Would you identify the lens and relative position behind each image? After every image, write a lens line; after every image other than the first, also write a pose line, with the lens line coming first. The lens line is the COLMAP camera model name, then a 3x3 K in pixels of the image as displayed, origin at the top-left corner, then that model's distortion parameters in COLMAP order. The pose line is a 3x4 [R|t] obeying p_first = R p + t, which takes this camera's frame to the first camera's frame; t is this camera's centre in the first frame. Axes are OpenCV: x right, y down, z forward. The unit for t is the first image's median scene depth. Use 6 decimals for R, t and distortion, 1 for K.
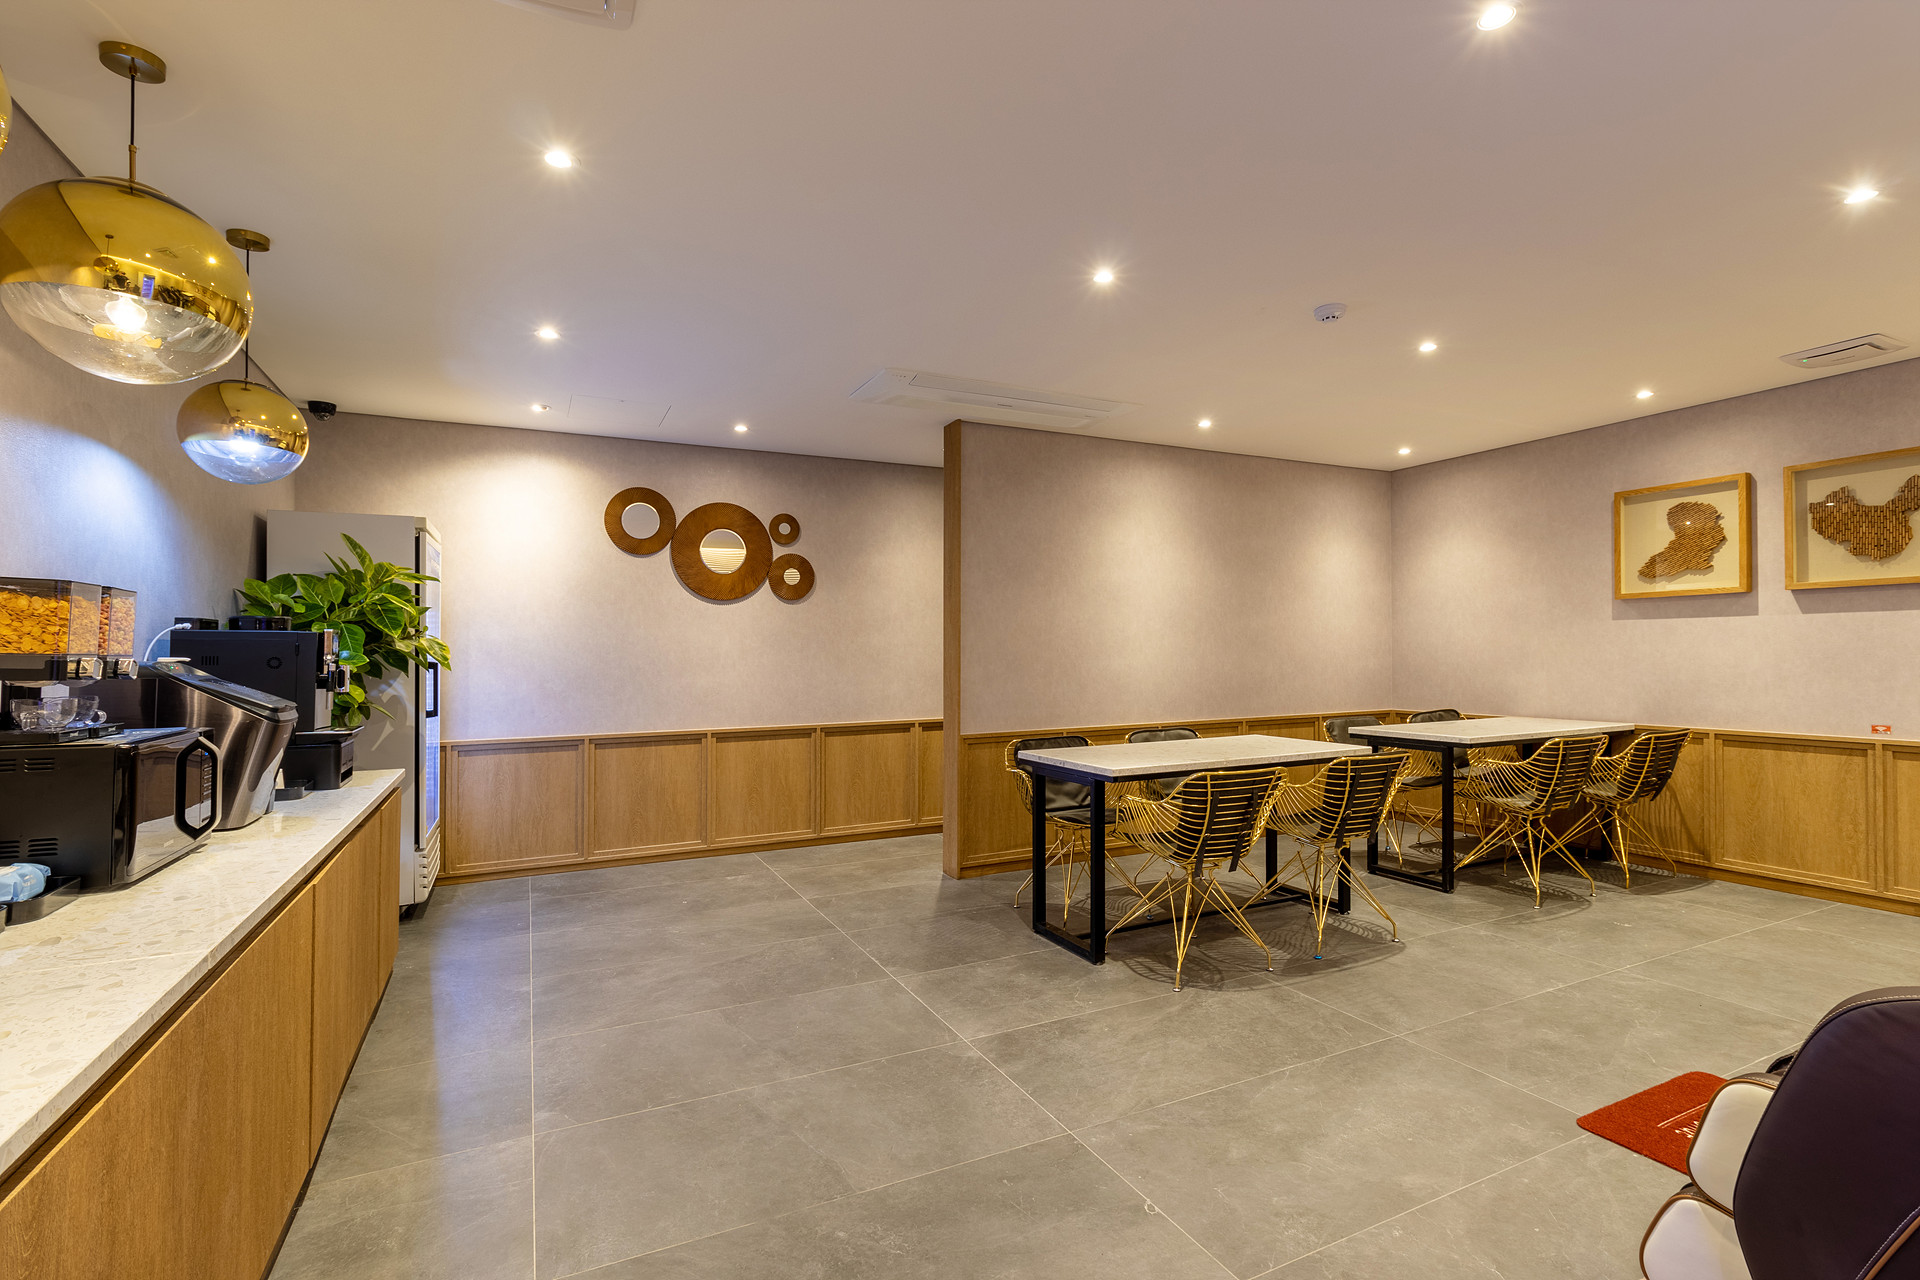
lens RADIAL K [[926.9, 0, 968.8], [0, 926.9, 641.0], [0, 0, 1]] dist [0.000731, -0.001036]
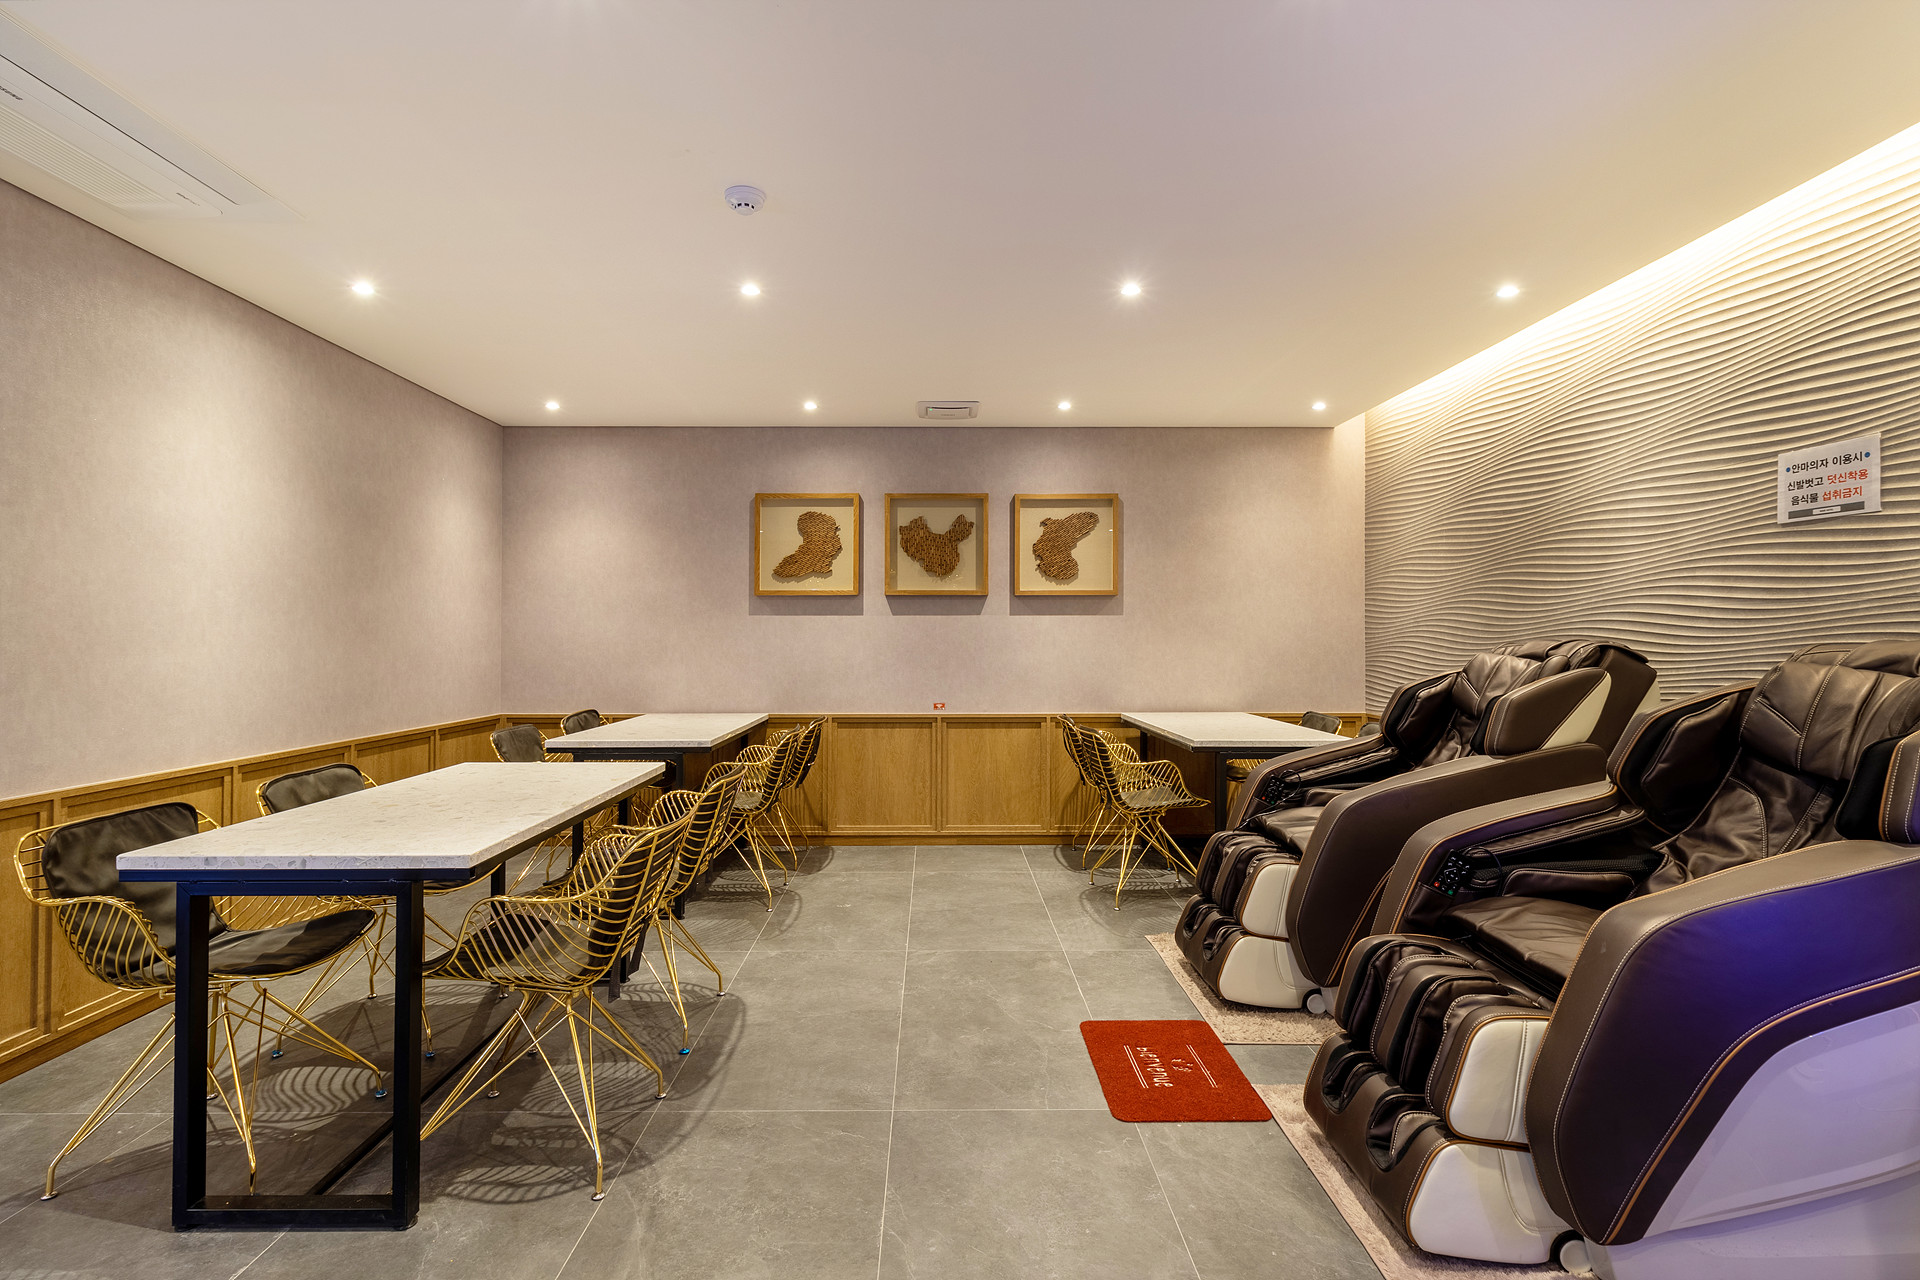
lens RADIAL K [[926.9, 0, 962.8], [0, 926.9, 641.3], [0, 0, 1]] dist [0.000731, -0.001036]
pose [[0.427770, 0.009877, 0.903833, -0.170886], [-0.014875, 0.999882, -0.003887, 0.008449], [-0.903765, -0.011782, 0.427867, 0.398053]]
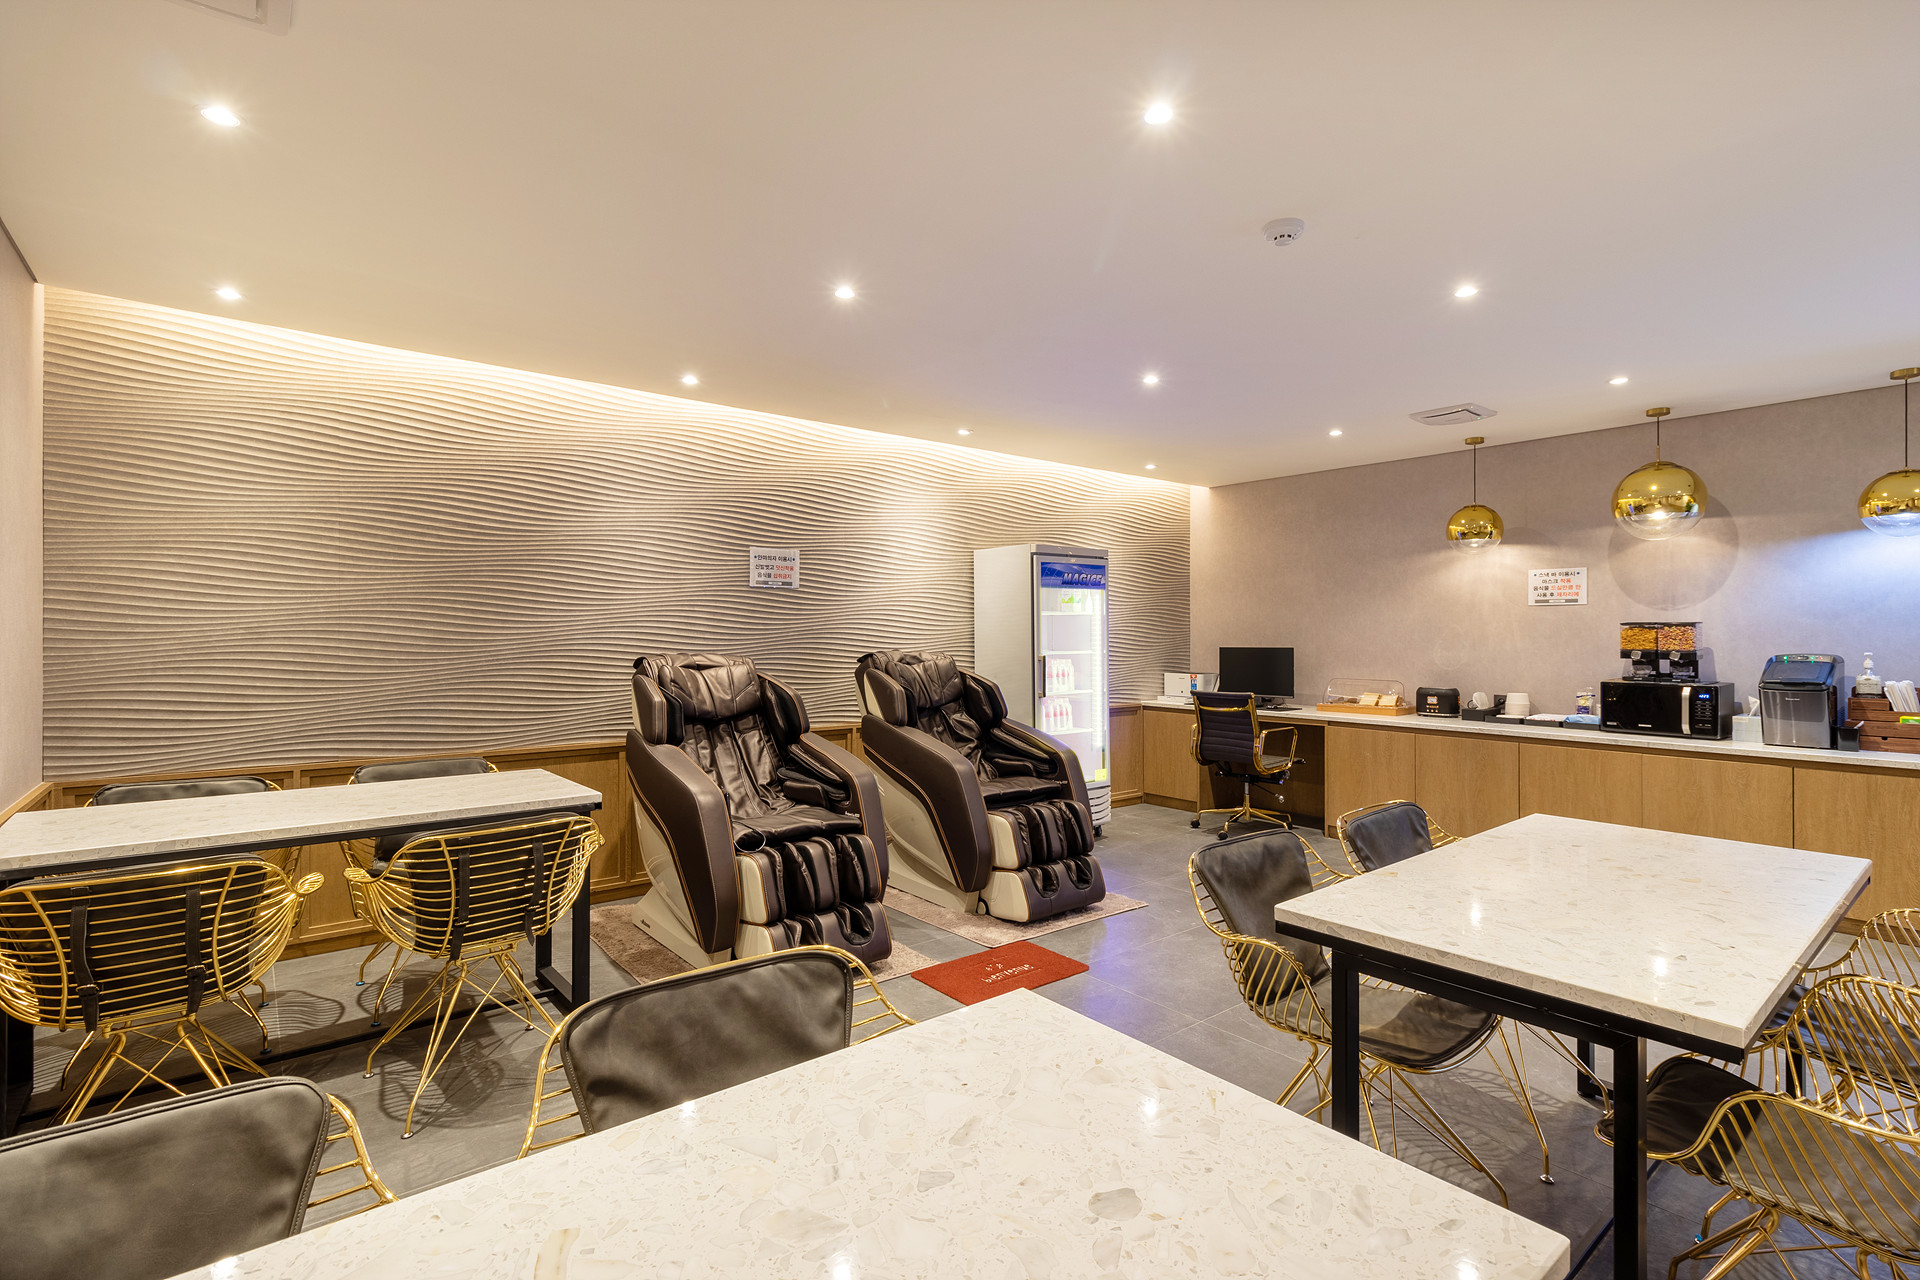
lens RADIAL K [[926.9, 0, 962.7], [0, 926.9, 637.7], [0, 0, 1]] dist [0.000731, -0.001036]
pose [[-0.975471, 0.011763, -0.219815, 0.644901], [0.013660, 0.999881, -0.007112, -0.008551], [0.219706, -0.009940, -0.975516, 1.328849]]
